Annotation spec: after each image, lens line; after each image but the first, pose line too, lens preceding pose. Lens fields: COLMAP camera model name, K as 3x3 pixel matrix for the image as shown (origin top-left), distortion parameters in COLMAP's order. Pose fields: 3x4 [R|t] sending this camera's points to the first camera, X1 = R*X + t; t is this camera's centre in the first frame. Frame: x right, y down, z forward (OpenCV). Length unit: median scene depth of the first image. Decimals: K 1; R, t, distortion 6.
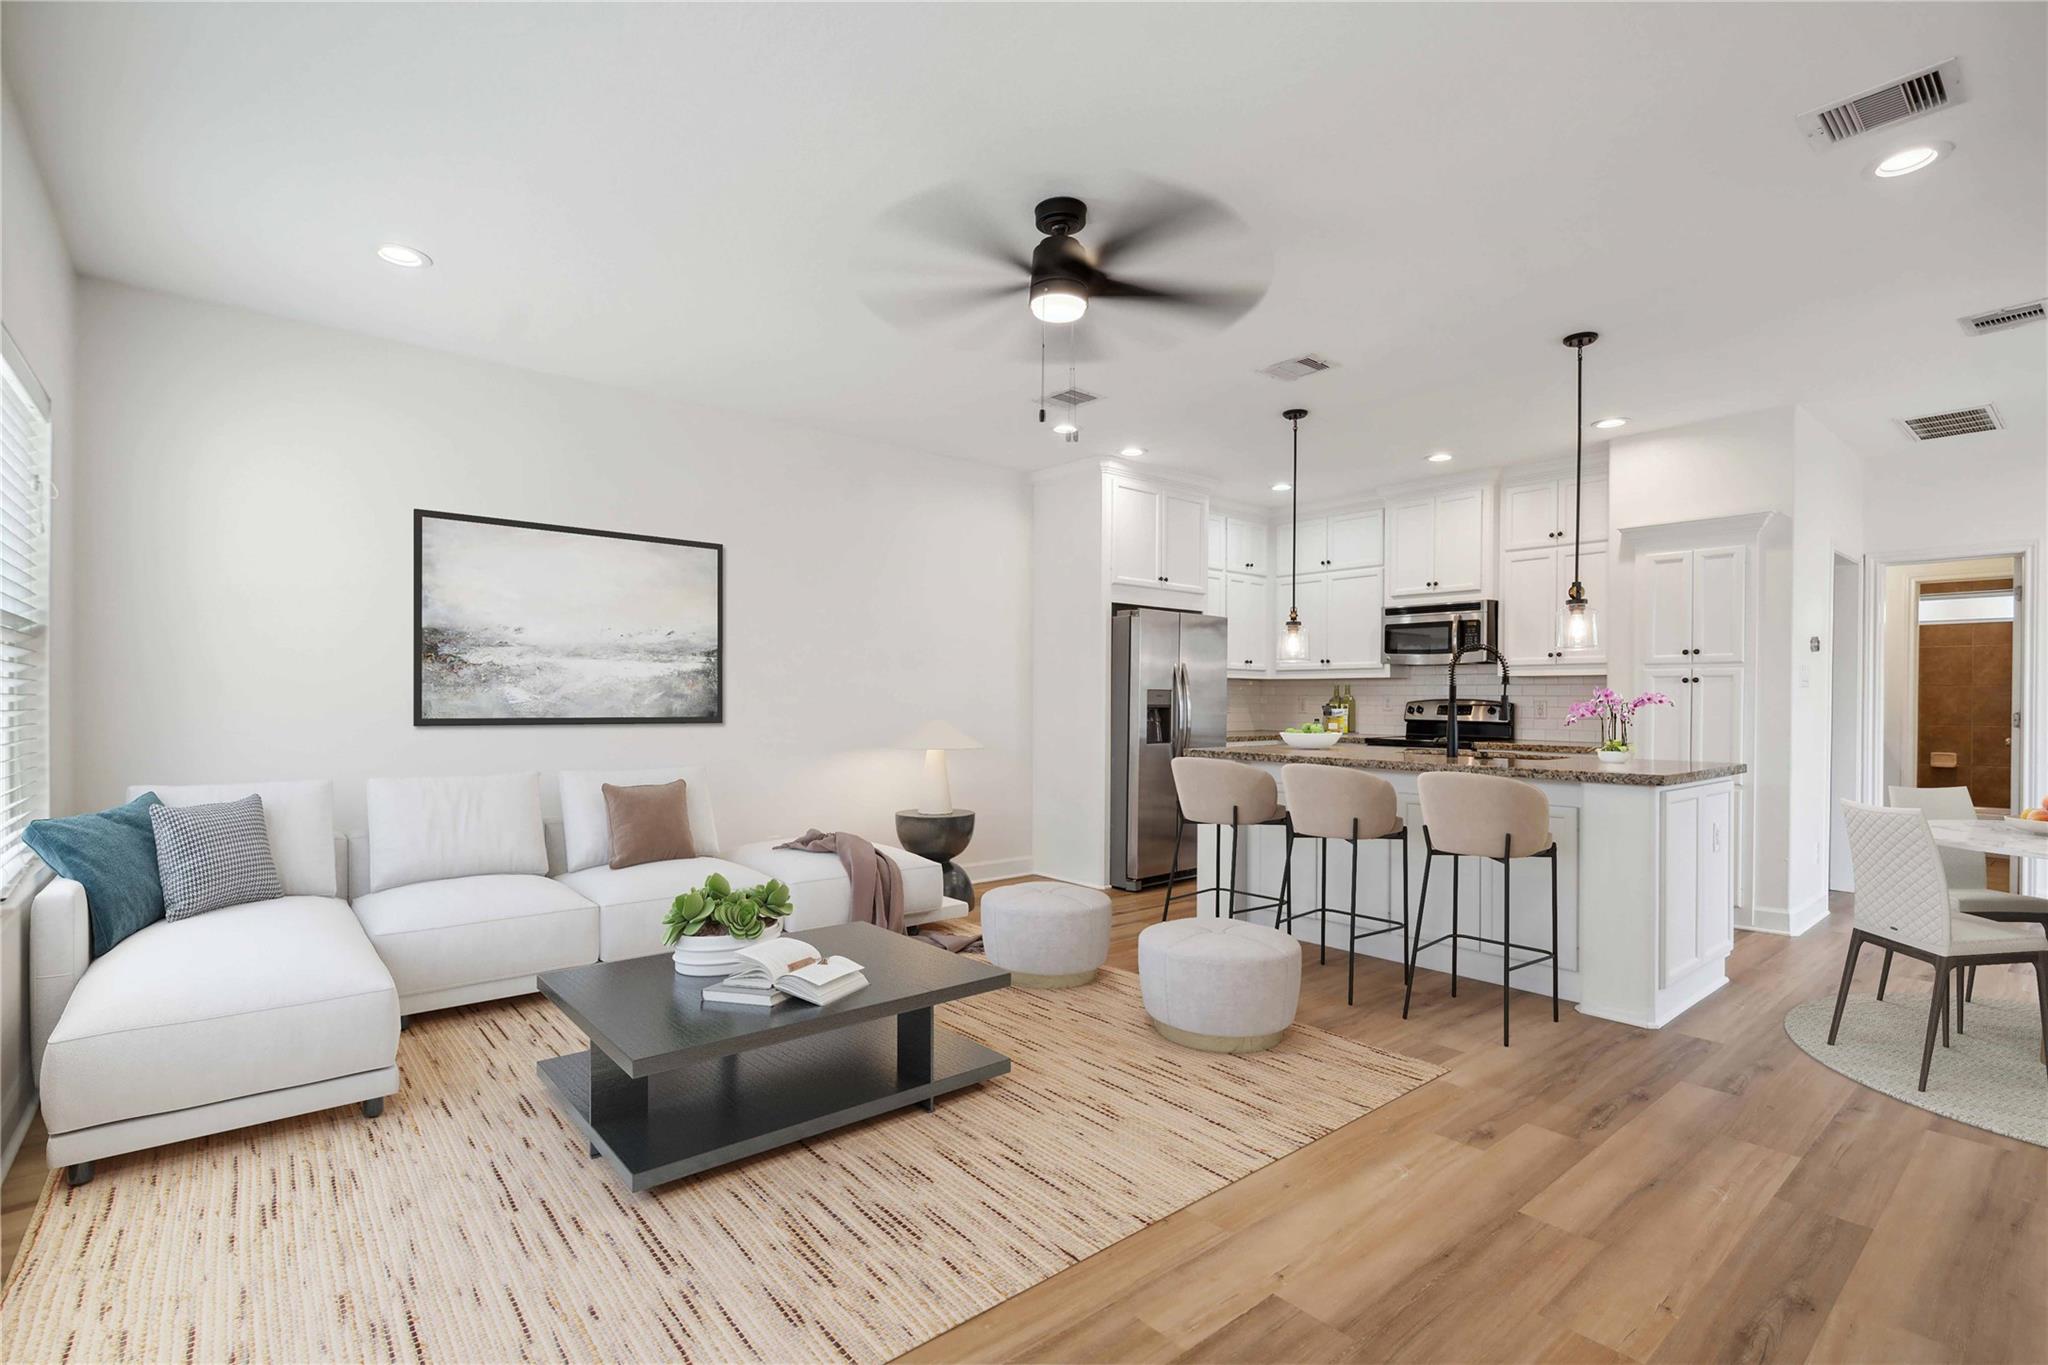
lens RADIAL K [[941.1, 0, 1011.9], [0, 941.1, 700.0], [0, 0, 1]] dist [-0.002075, -0.000231]
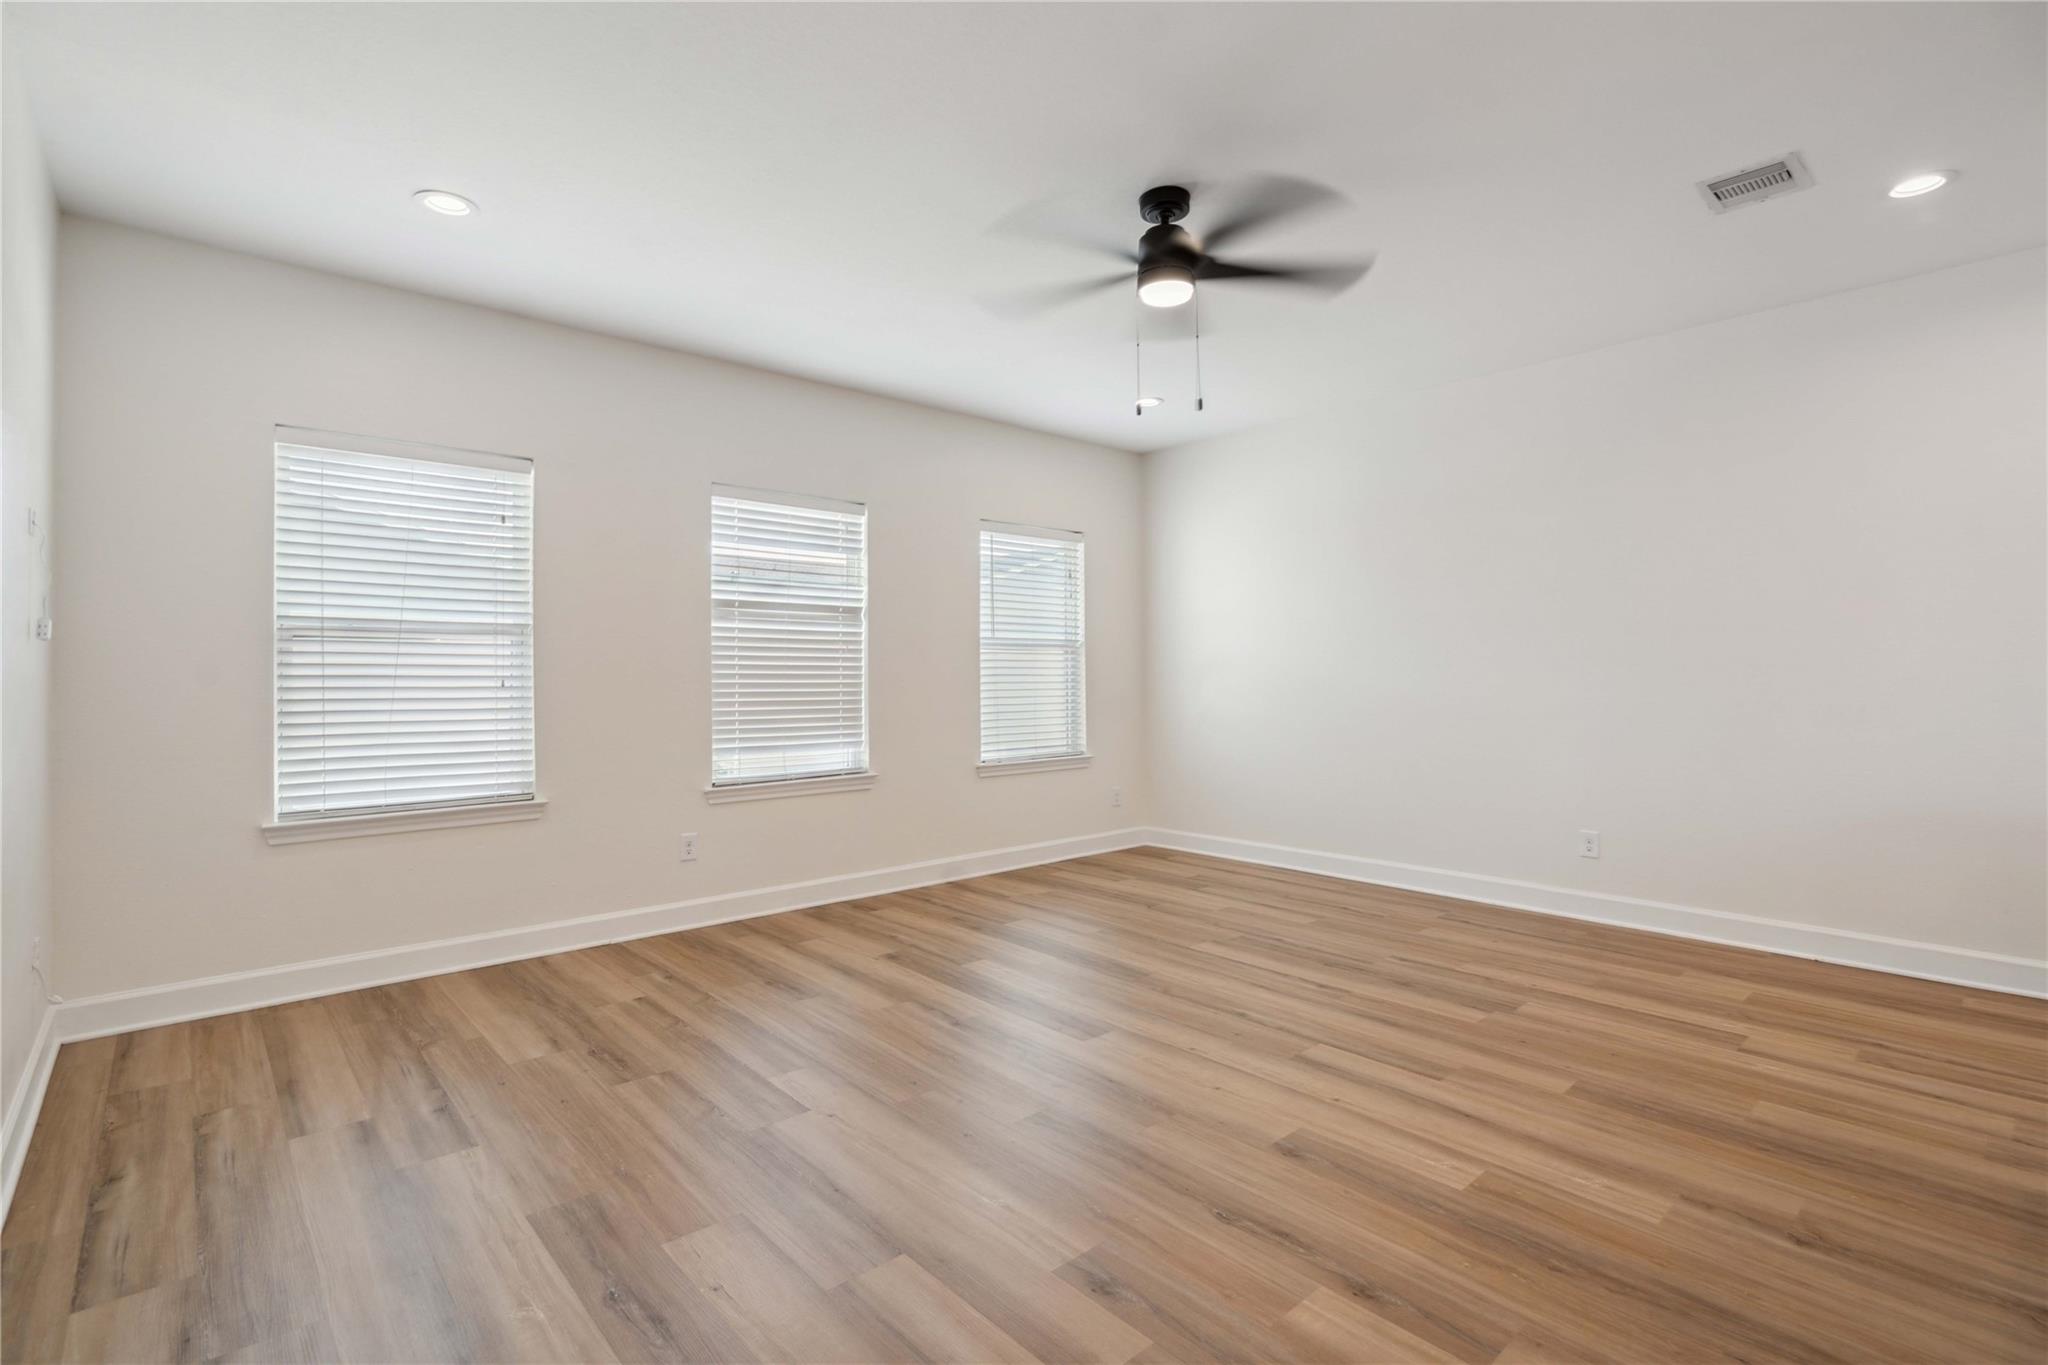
lens RADIAL K [[948.0, 0, 1019.2], [0, 948.0, 660.2], [0, 0, 1]] dist [0.001854, 0.000634]
pose [[0.034597, -0.023009, -0.999136, 0.509392], [0.004661, 0.999728, -0.022861, 0.003246], [0.999390, -0.003866, 0.034695, 0.380778]]
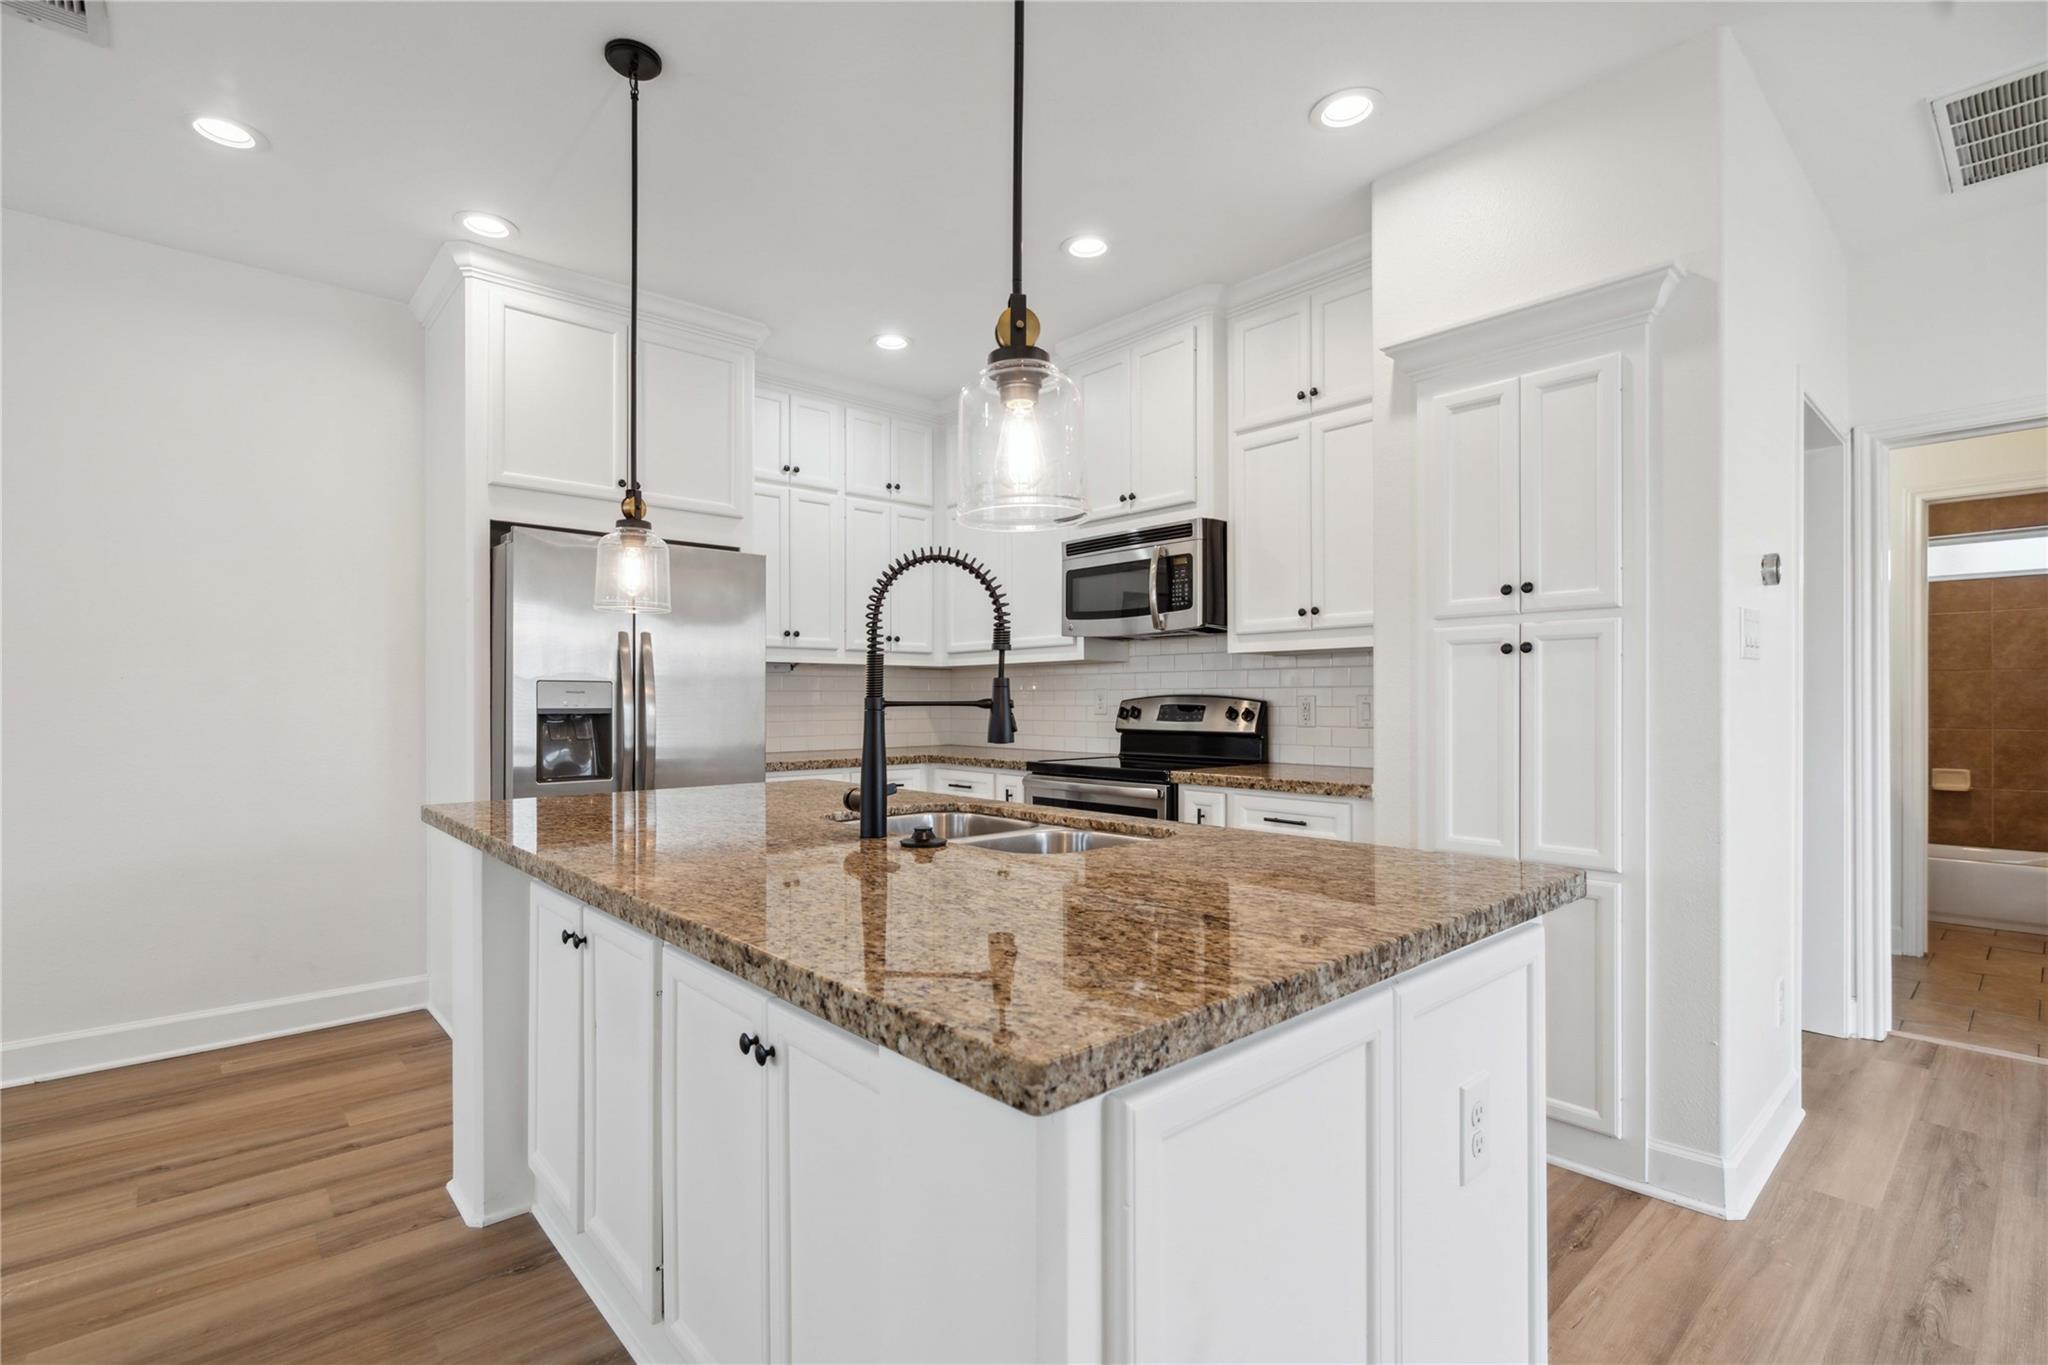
lens RADIAL K [[940.3, 0, 1016.8], [0, 940.3, 697.1], [0, 0, 1]] dist [-0.003436, -0.000597]
pose [[0.999336, -0.007883, 0.035575, 0.372917], [0.008145, 0.999941, -0.007245, 0.004105], [-0.035516, 0.007530, 0.999341, 0.441042]]
